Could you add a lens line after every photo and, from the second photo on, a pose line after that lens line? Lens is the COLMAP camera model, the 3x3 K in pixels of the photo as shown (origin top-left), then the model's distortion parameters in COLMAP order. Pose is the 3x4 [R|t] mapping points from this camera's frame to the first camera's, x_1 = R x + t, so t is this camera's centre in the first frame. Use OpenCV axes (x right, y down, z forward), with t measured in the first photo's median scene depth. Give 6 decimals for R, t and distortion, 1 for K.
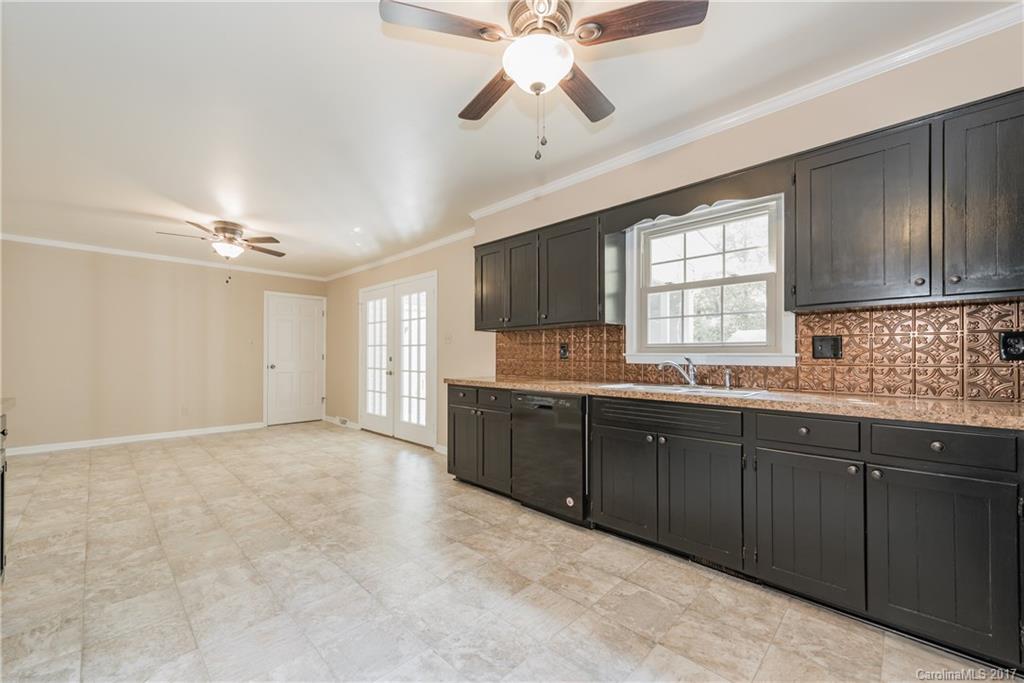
lens RADIAL K [[401.0, 0, 512.2], [0, 401.0, 350.7], [0, 0, 1]] dist [0.006607, -0.000883]
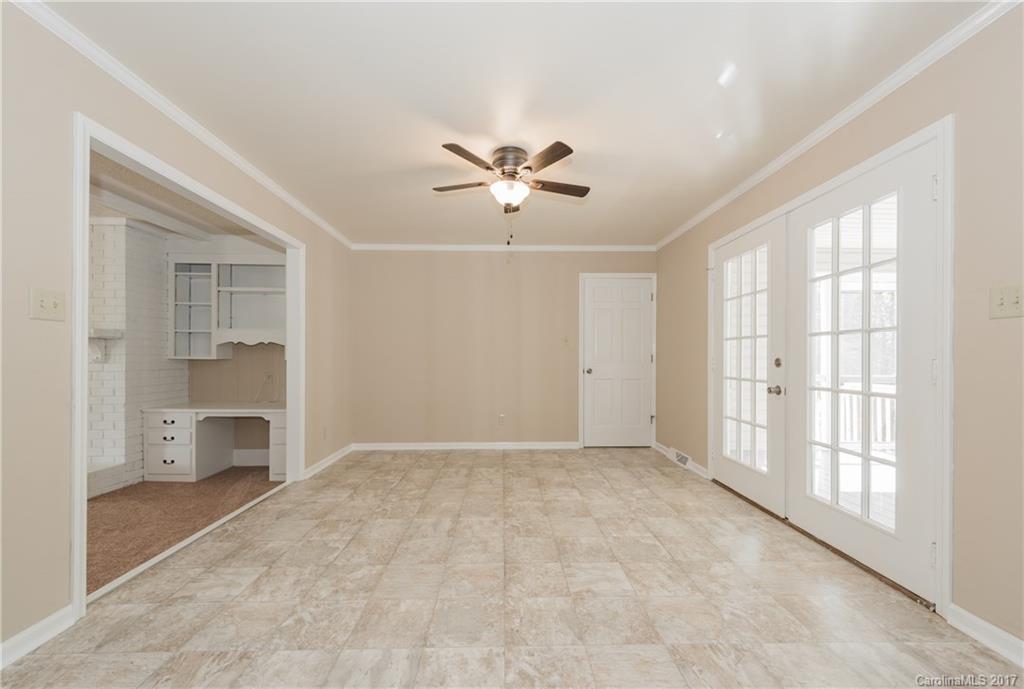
lens RADIAL K [[401.0, 0, 519.7], [0, 401.0, 357.9], [0, 0, 1]] dist [0.006607, -0.000883]
pose [[0.720783, 0.003736, -0.693150, -0.205516], [0.005284, 0.999927, 0.010885, 0.007937], [0.693140, -0.011508, 0.720711, 0.452656]]
